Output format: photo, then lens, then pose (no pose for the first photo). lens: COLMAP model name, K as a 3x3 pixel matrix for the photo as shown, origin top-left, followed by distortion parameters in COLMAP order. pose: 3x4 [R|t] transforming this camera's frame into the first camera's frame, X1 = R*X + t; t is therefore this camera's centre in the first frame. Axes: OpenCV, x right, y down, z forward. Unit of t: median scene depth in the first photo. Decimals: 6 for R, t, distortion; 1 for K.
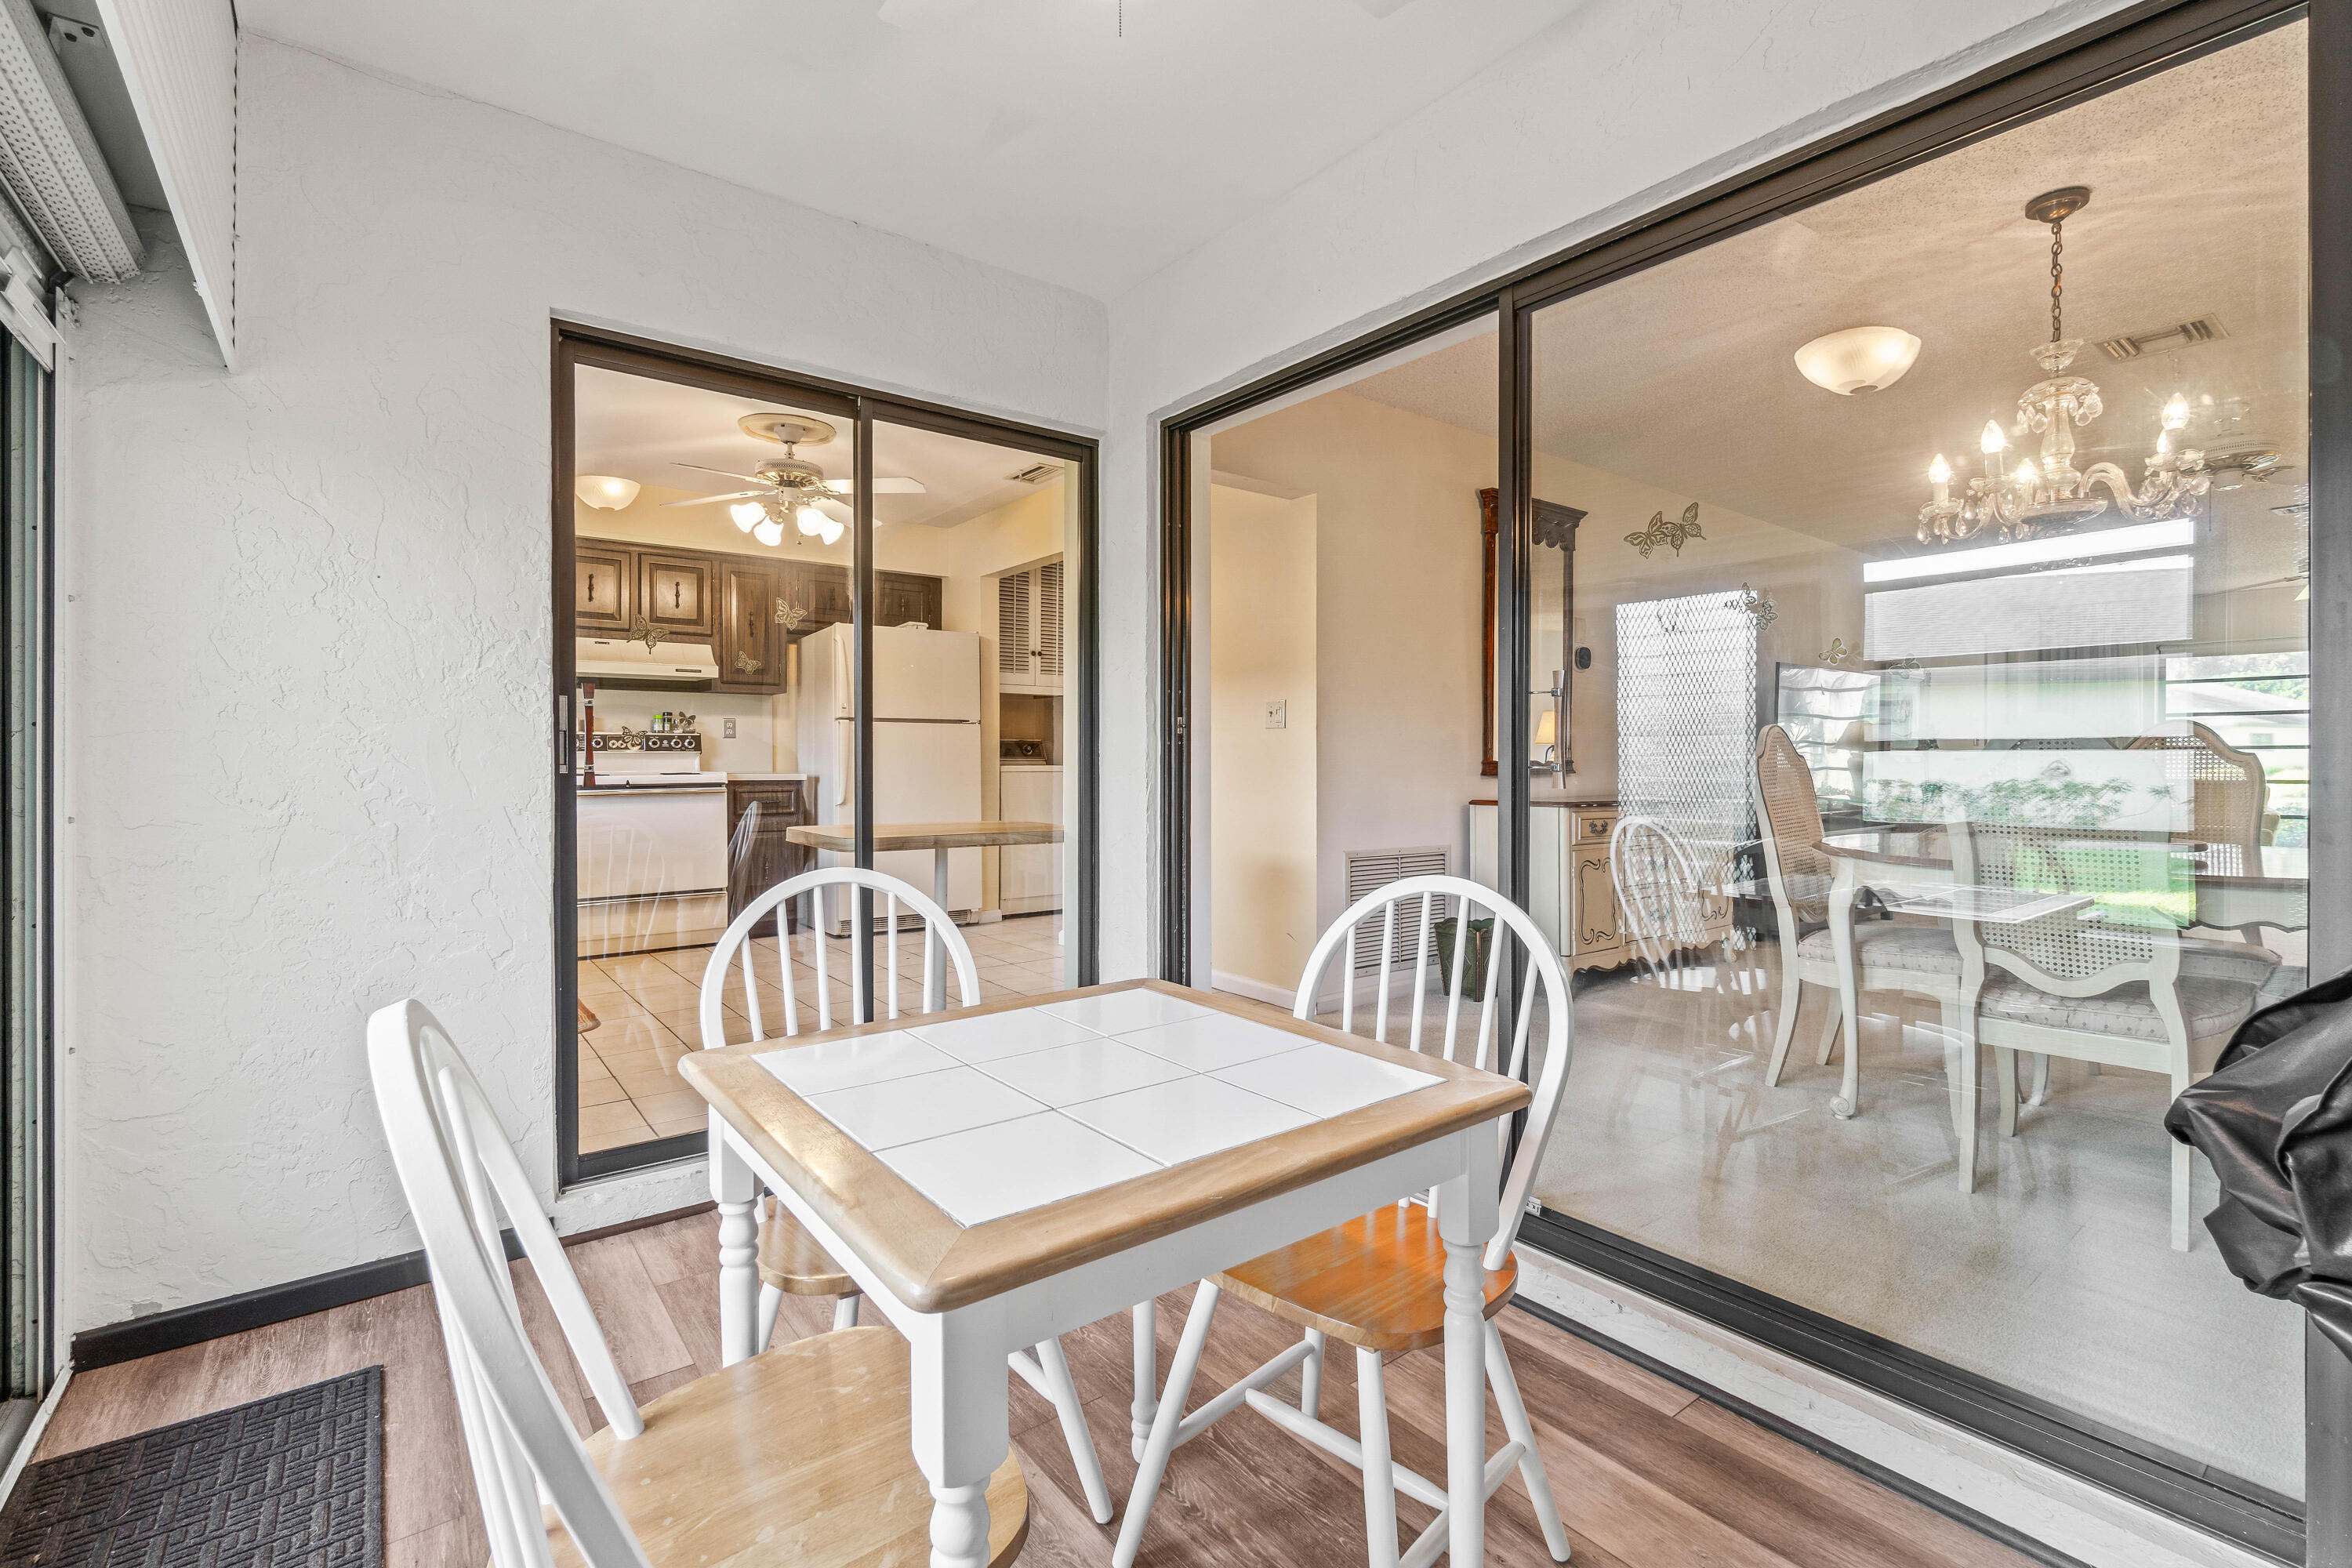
lens RADIAL K [[1033.8, 0, 1165.5], [0, 1033.8, 777.8], [0, 0, 1]] dist [-0.000744, -0.000073]
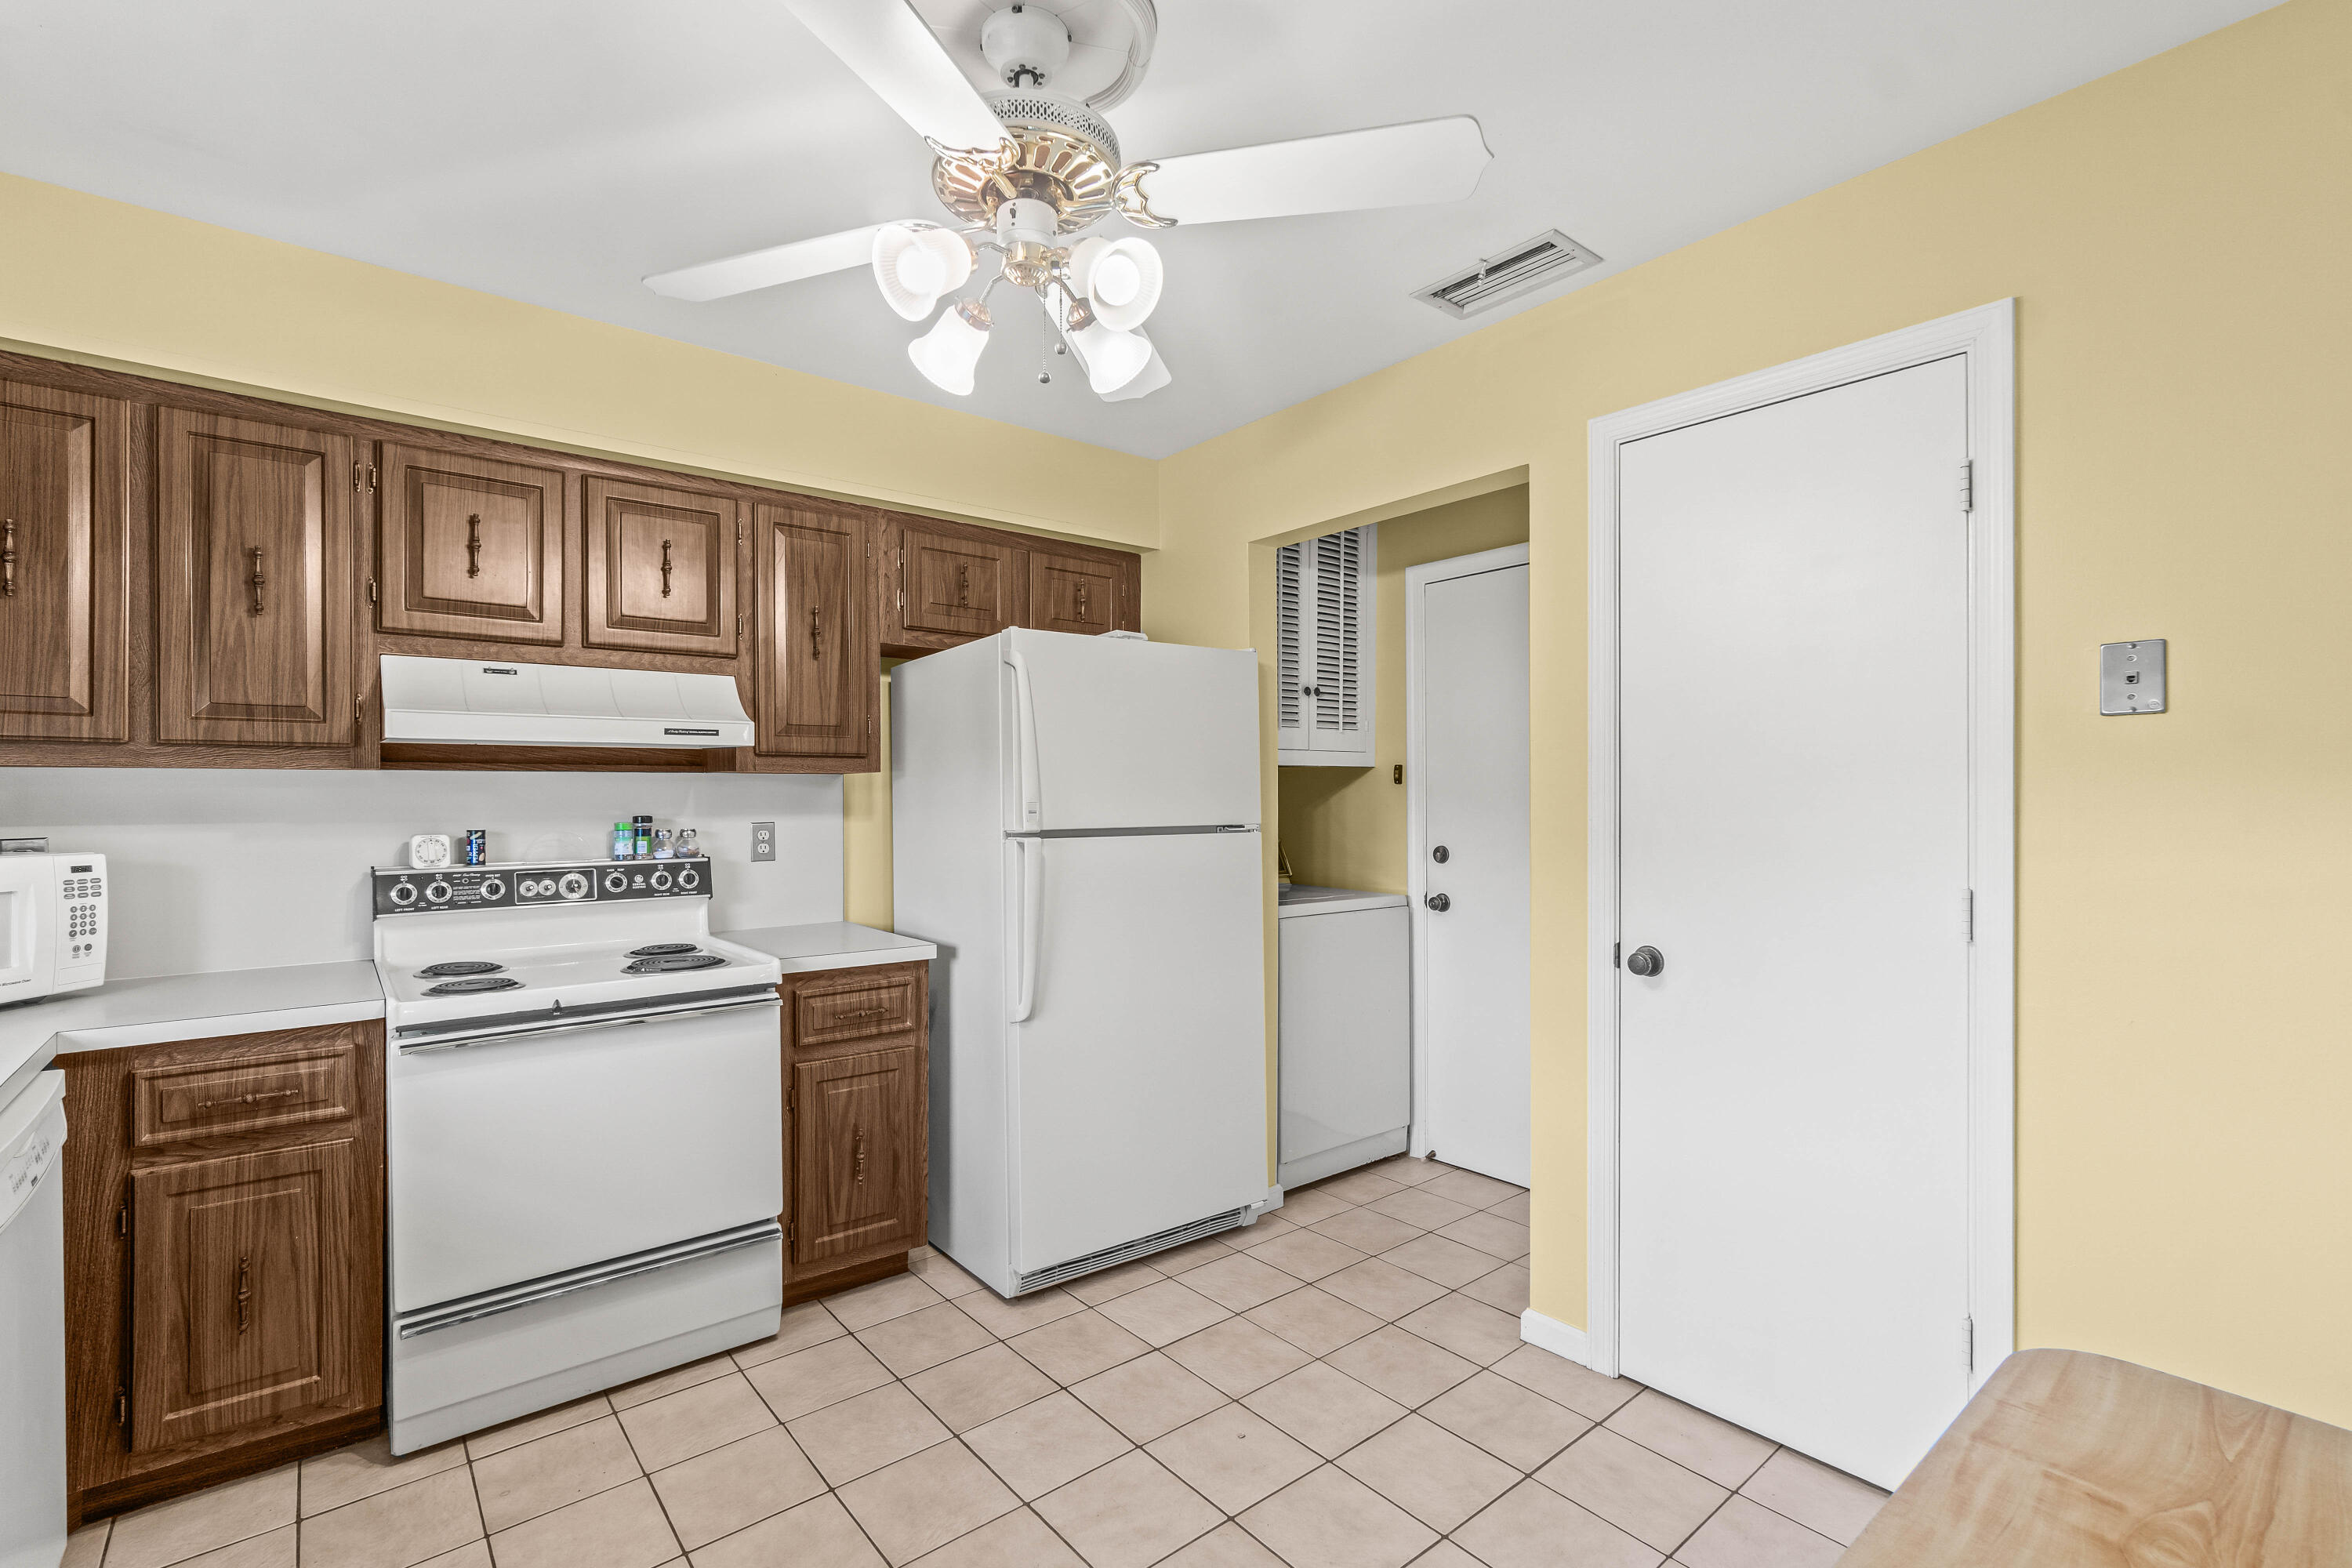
lens RADIAL K [[1033.8, 0, 1126.7], [0, 1033.8, 795.9], [0, 0, 1]] dist [-0.000744, -0.000073]
pose [[0.999953, -0.009620, -0.000755, -0.254514], [0.009595, 0.999571, -0.027681, -0.057385], [0.001021, 0.027672, 0.999617, 0.515008]]
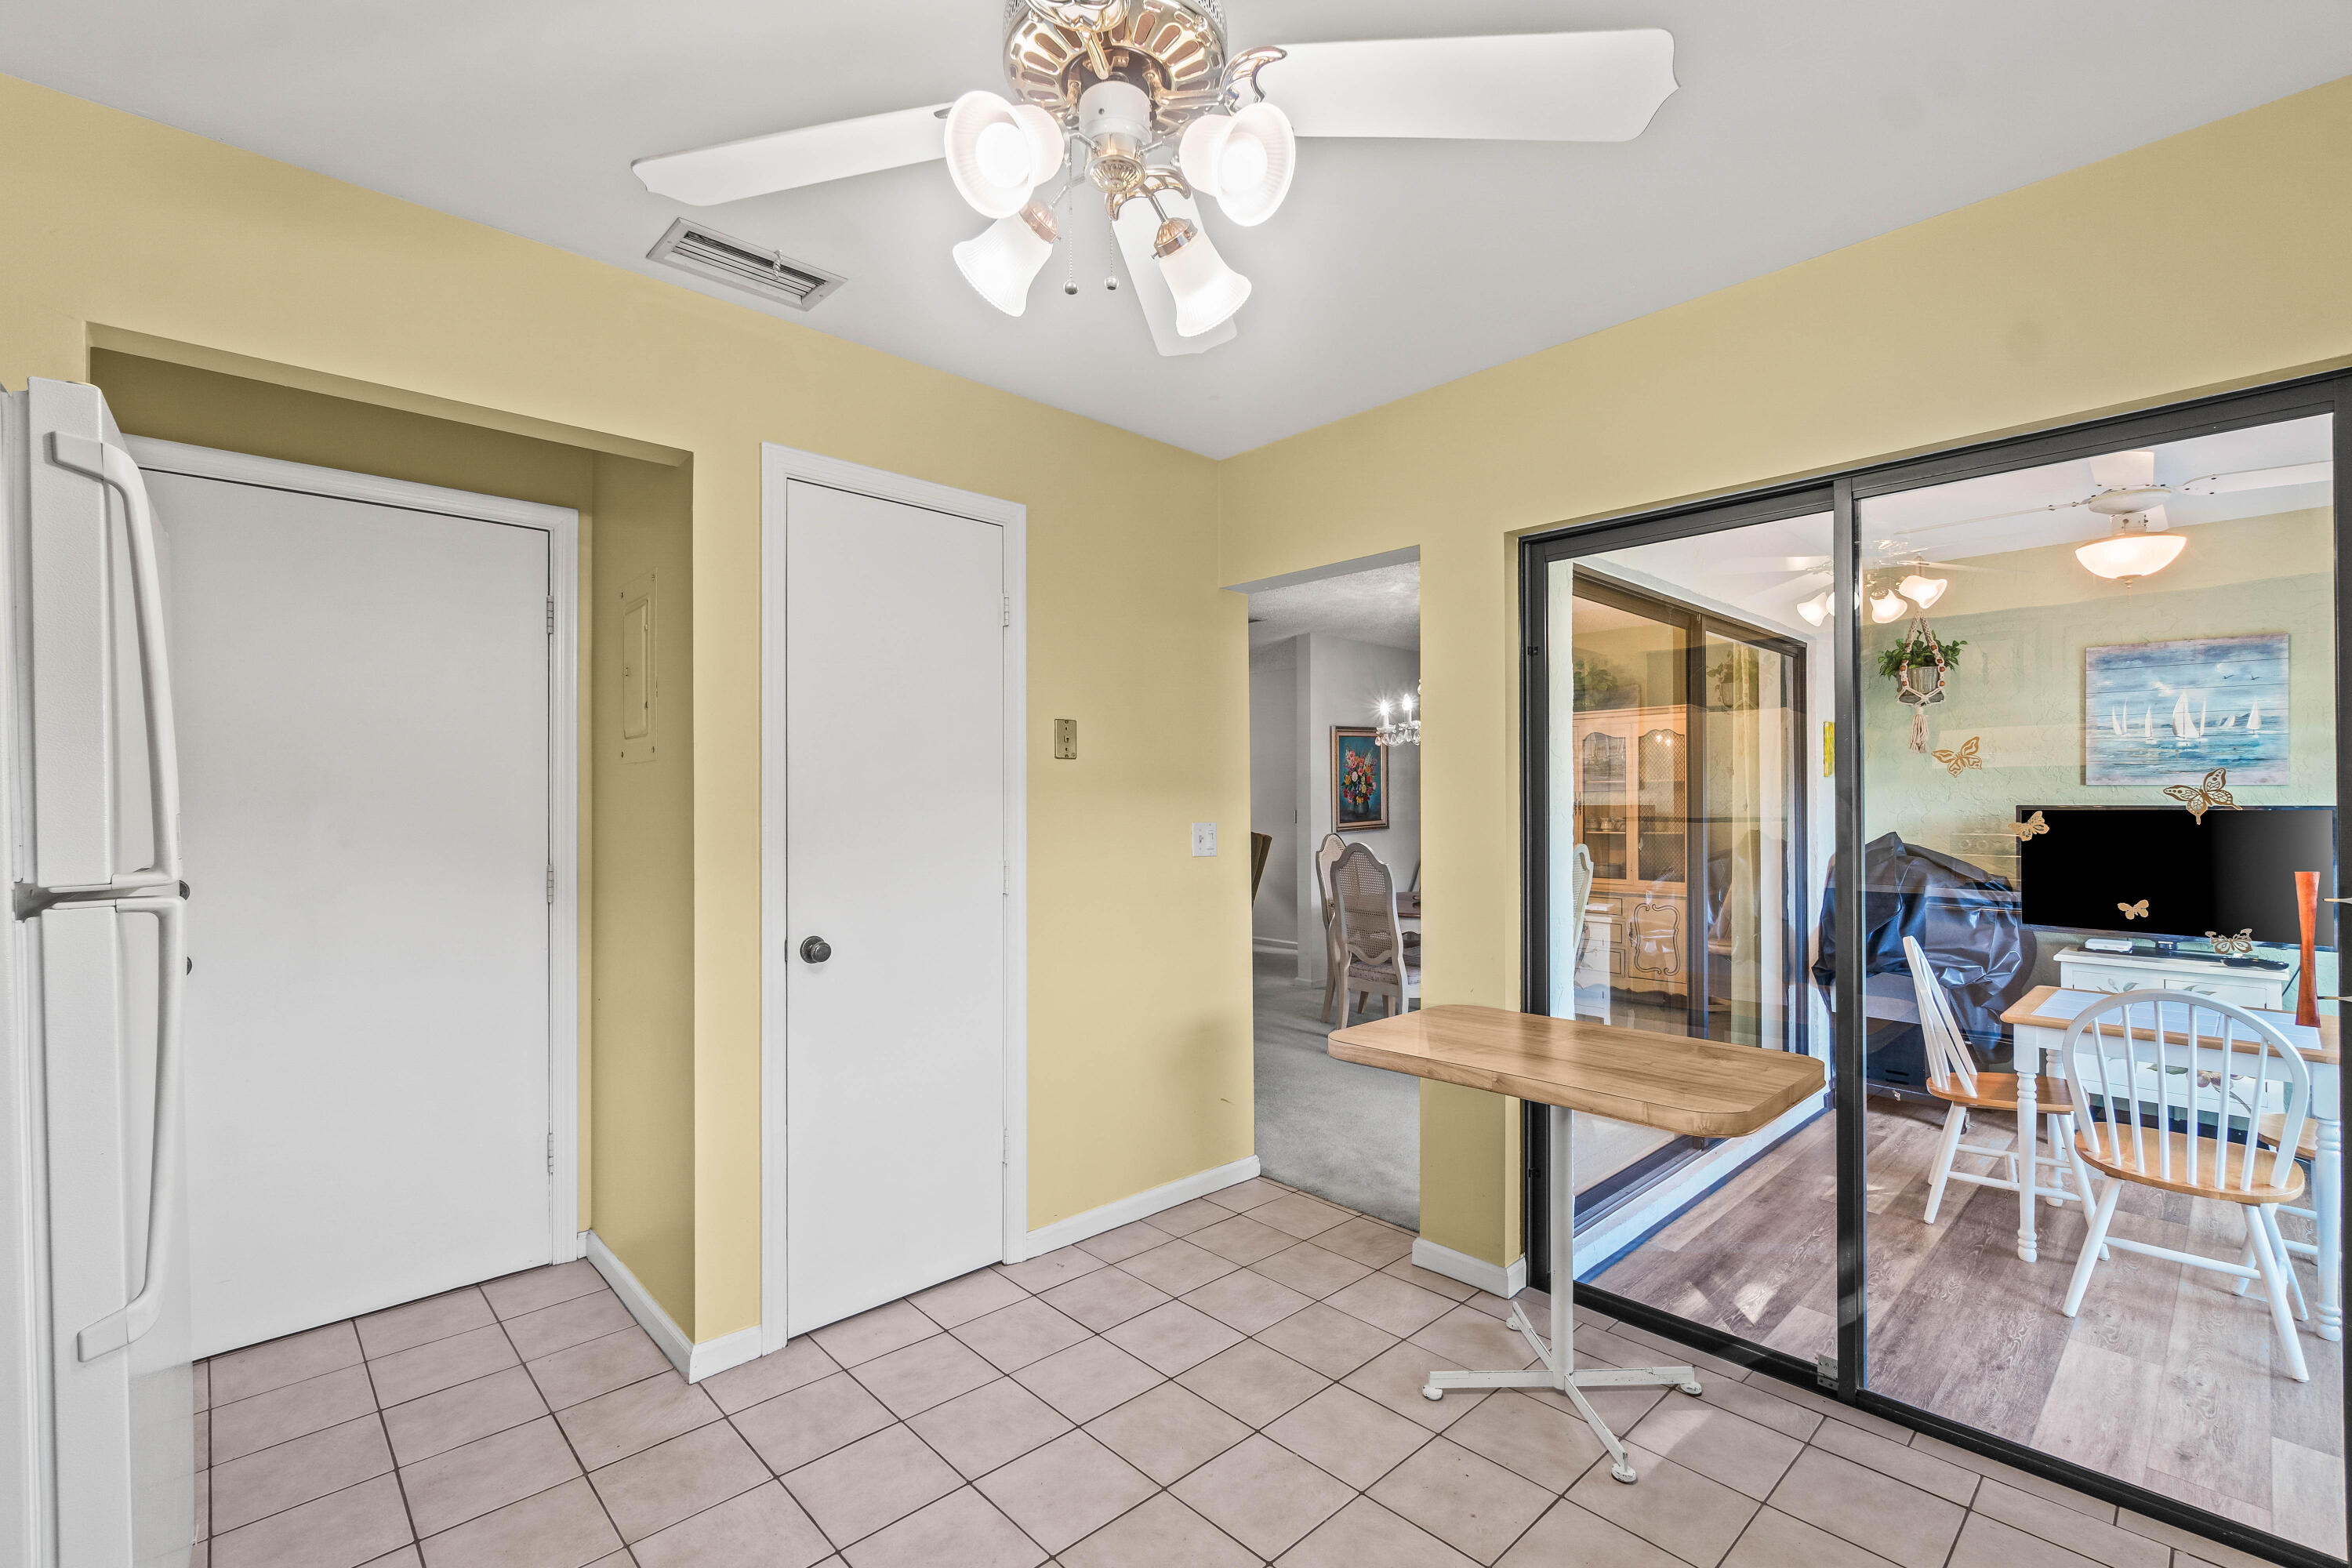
lens RADIAL K [[1033.8, 0, 1162.3], [0, 1033.8, 794.0], [0, 0, 1]] dist [-0.000744, -0.000073]
pose [[-0.087516, 0.000842, 0.996163, -0.515618], [0.024007, 0.999711, 0.001264, -0.067392], [-0.995874, 0.024025, -0.087511, 0.805173]]
